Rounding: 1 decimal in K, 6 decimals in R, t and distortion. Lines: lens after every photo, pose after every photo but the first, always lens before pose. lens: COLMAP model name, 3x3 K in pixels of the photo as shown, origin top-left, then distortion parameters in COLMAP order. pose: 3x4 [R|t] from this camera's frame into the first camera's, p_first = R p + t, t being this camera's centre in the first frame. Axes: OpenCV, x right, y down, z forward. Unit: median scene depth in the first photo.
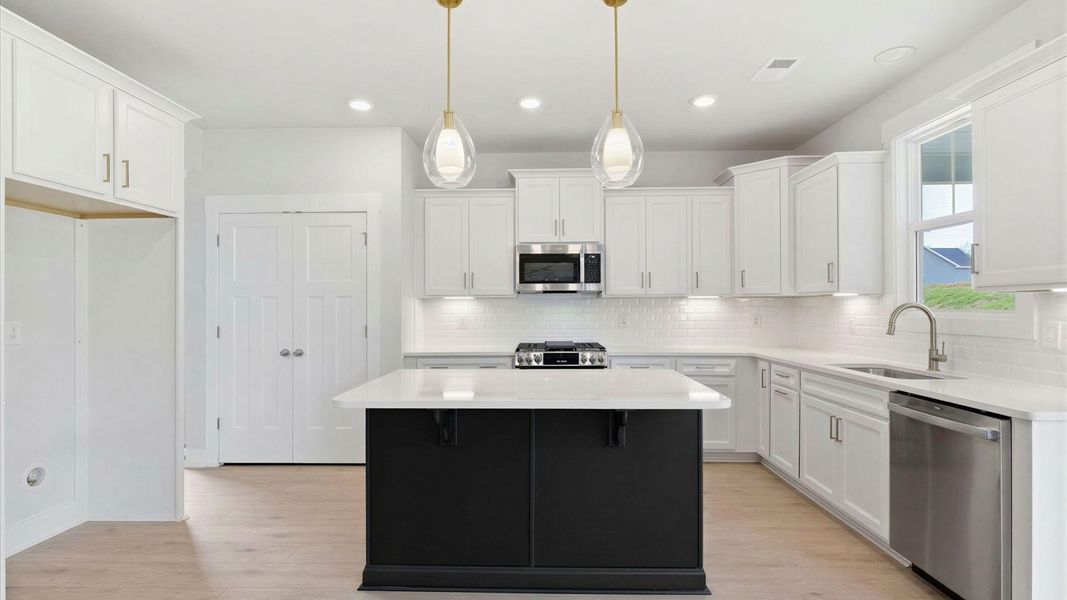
lens RADIAL K [[507.6, 0, 535.8], [0, 507.6, 302.1], [0, 0, 1]] dist [0.011357, -0.000099]
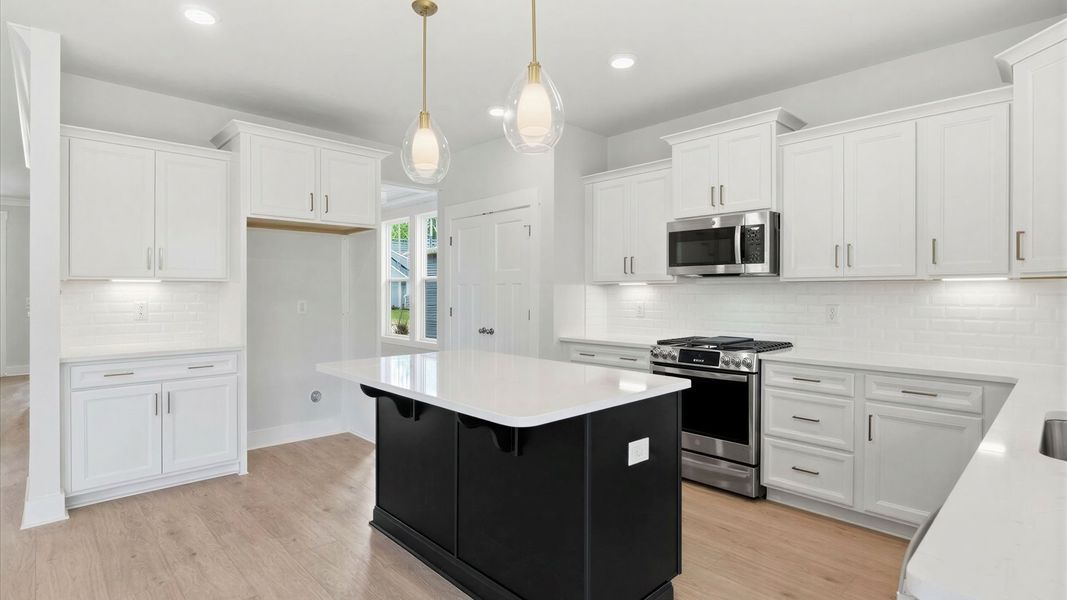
lens RADIAL K [[513.9, 0, 539.7], [0, 513.9, 295.8], [0, 0, 1]] dist [0.001345, -0.000701]
pose [[0.711512, 0.008707, -0.702620, 0.443920], [0.003398, 0.999869, 0.015832, -0.001705], [0.702666, -0.013652, 0.711389, 0.227518]]
